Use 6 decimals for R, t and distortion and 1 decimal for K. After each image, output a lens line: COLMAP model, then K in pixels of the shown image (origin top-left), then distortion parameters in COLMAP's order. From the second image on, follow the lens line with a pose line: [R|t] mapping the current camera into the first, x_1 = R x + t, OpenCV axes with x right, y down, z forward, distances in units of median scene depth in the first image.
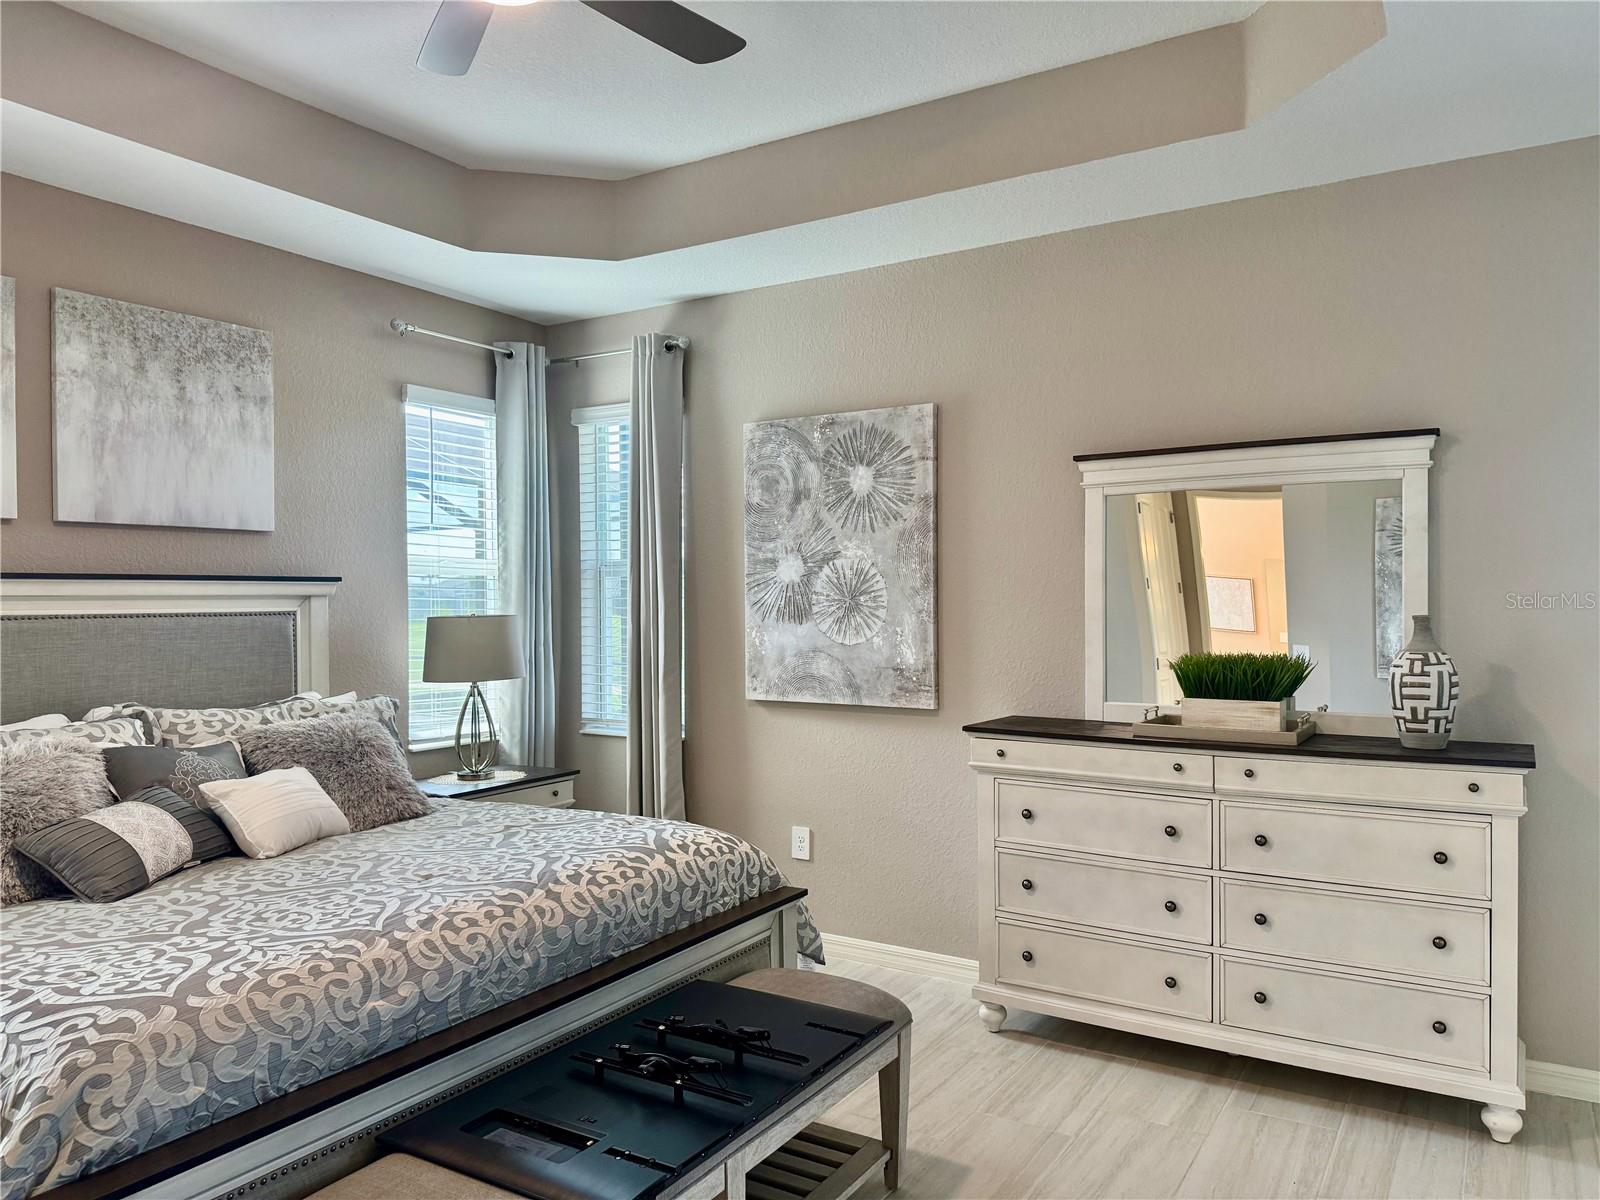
lens RADIAL K [[1153.0, 0, 775.7], [0, 1153.0, 601.3], [0, 0, 1]] dist [0.138867, -0.197064]
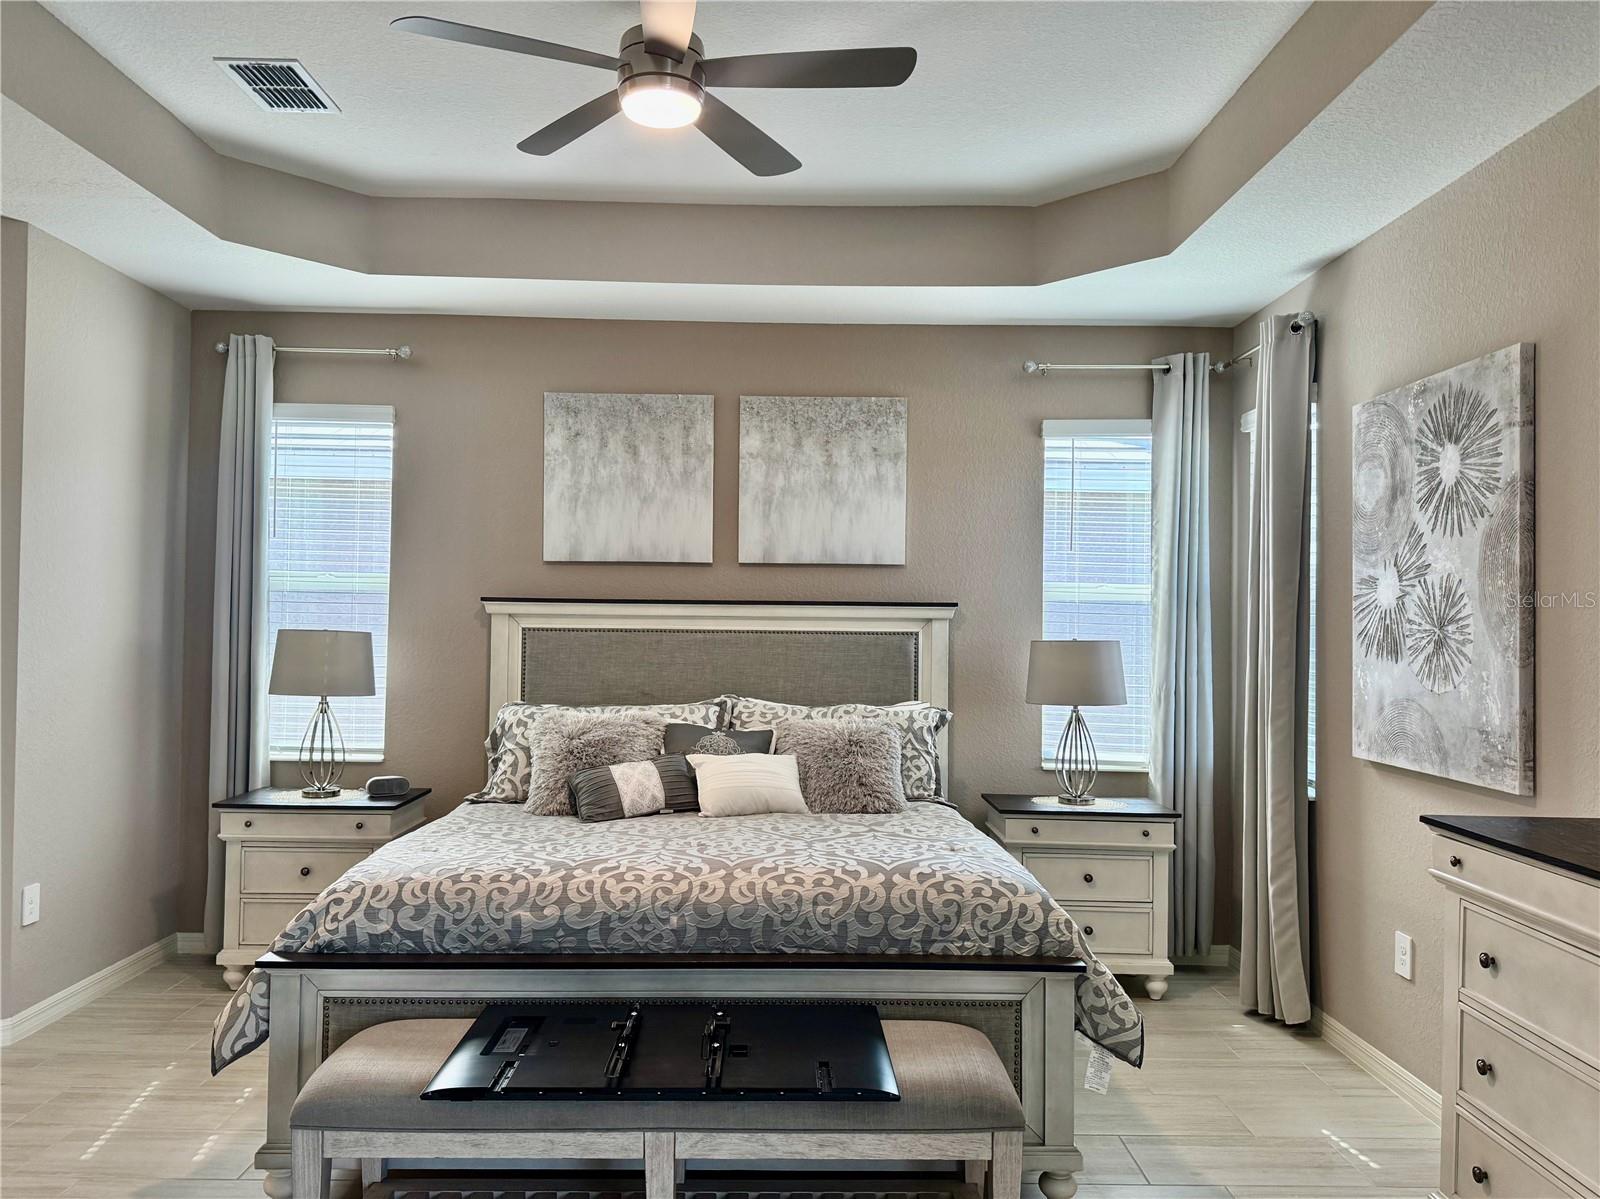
lens RADIAL K [[1153.0, 0, 775.7], [0, 1153.0, 600.8], [0, 0, 1]] dist [0.138867, -0.197064]
pose [[0.530449, -0.006023, -0.847695, 0.510852], [-0.018043, 0.999668, -0.018393, 0.001162], [0.847525, 0.025051, 0.530165, 0.278957]]
